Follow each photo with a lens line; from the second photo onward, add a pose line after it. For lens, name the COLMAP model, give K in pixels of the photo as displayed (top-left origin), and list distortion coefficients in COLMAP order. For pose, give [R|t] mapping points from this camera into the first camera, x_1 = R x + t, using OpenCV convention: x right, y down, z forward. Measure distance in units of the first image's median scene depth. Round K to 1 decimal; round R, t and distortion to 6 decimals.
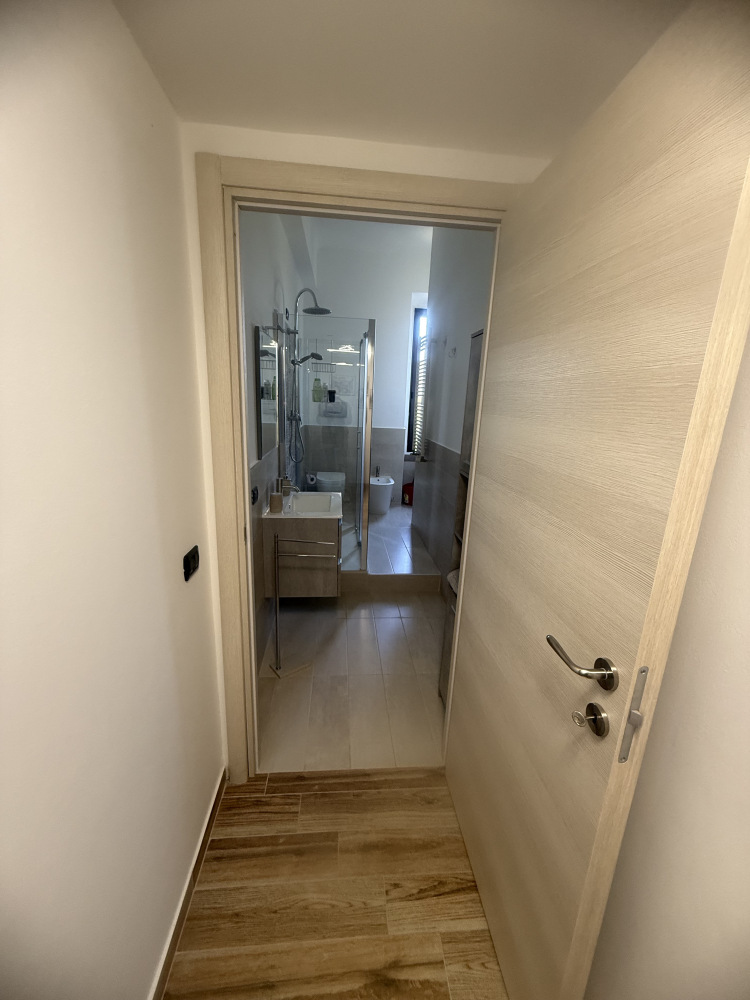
lens RADIAL K [[397.1, 0, 375.2], [0, 397.1, 498.4], [0, 0, 1]] dist [-0.001907, 0.000154]
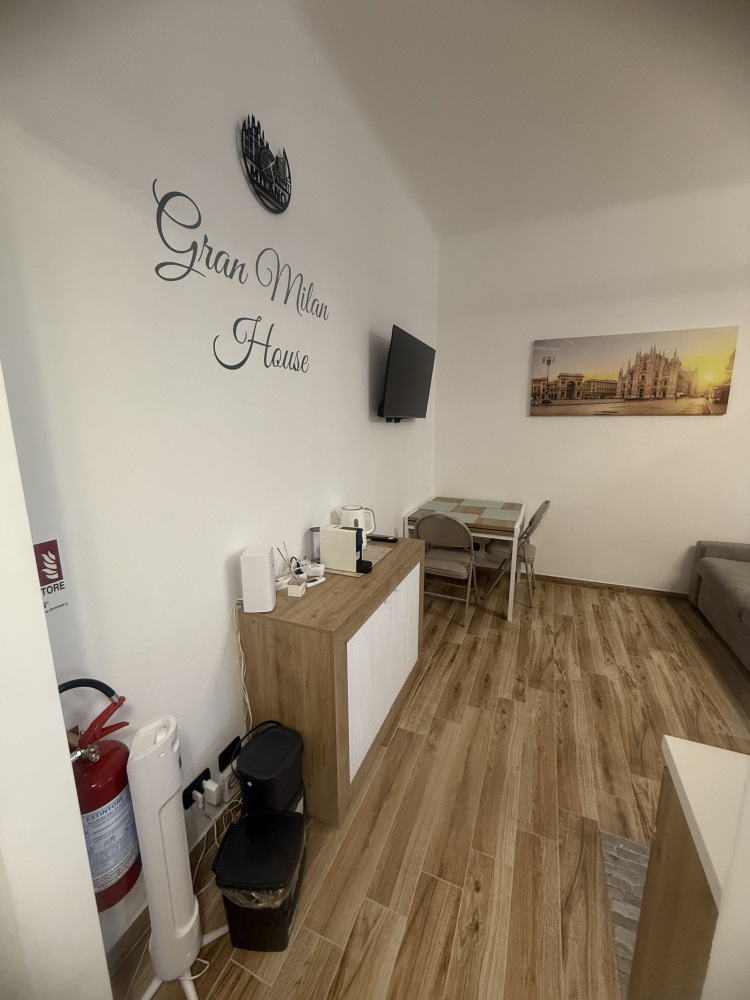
lens RADIAL K [[397.1, 0, 375.7], [0, 397.1, 496.5], [0, 0, 1]] dist [-0.001907, 0.000154]
pose [[0.464953, -0.210713, 0.859895, -1.038166], [0.239301, 0.965022, 0.107082, -0.209255], [-0.852381, 0.155986, 0.499114, 0.604215]]
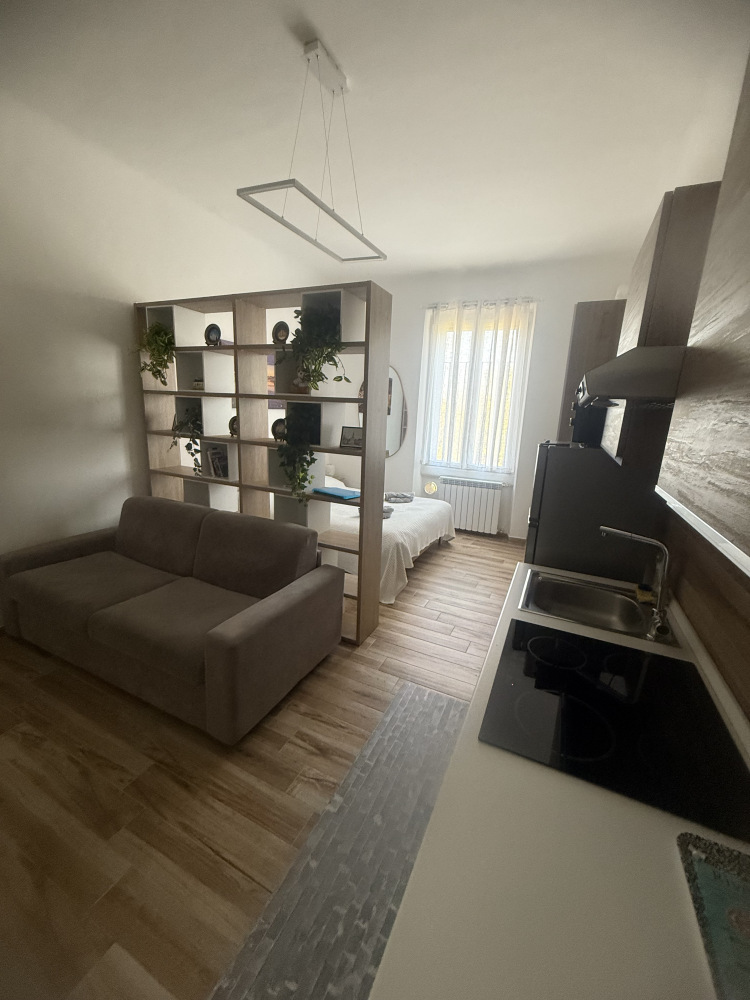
lens RADIAL K [[397.1, 0, 376.7], [0, 397.1, 496.9], [0, 0, 1]] dist [-0.001907, 0.000154]
pose [[-0.860911, -0.185071, 0.473900, -0.497361], [0.045316, 0.899890, 0.433756, -0.176247], [-0.506733, 0.394901, -0.766338, 0.574962]]
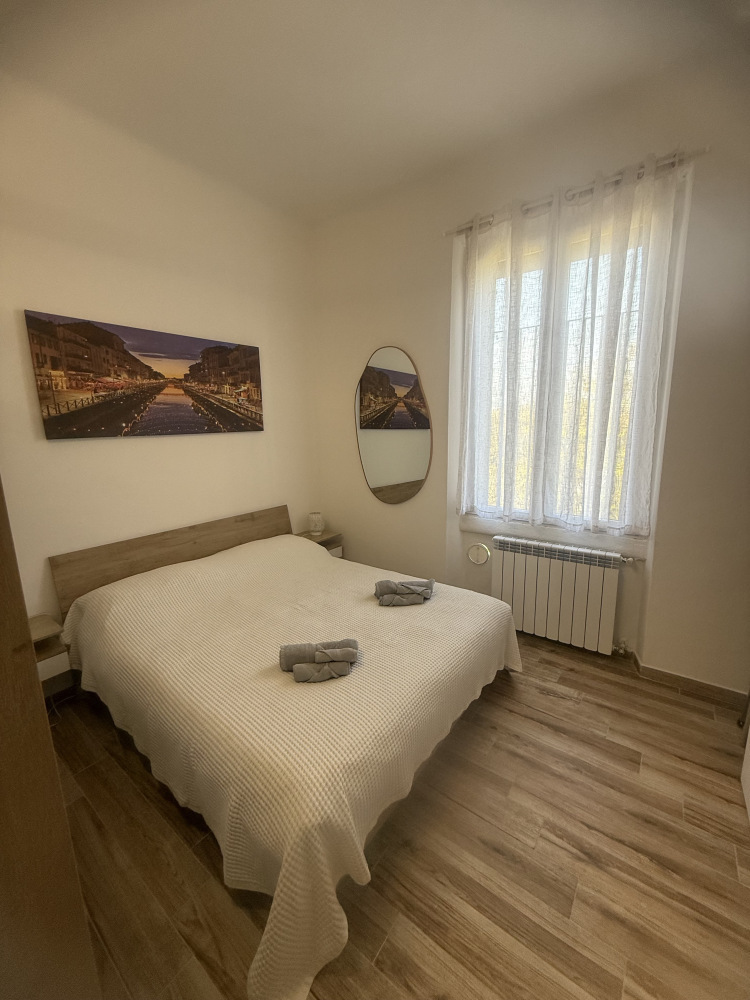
lens RADIAL K [[397.1, 0, 374.6], [0, 397.1, 495.2], [0, 0, 1]] dist [-0.001907, 0.000154]
pose [[-0.749955, -0.144453, 0.645523, -0.080144], [0.150019, 0.913295, 0.378664, 0.198382], [-0.644252, 0.380822, -0.663260, -0.855855]]
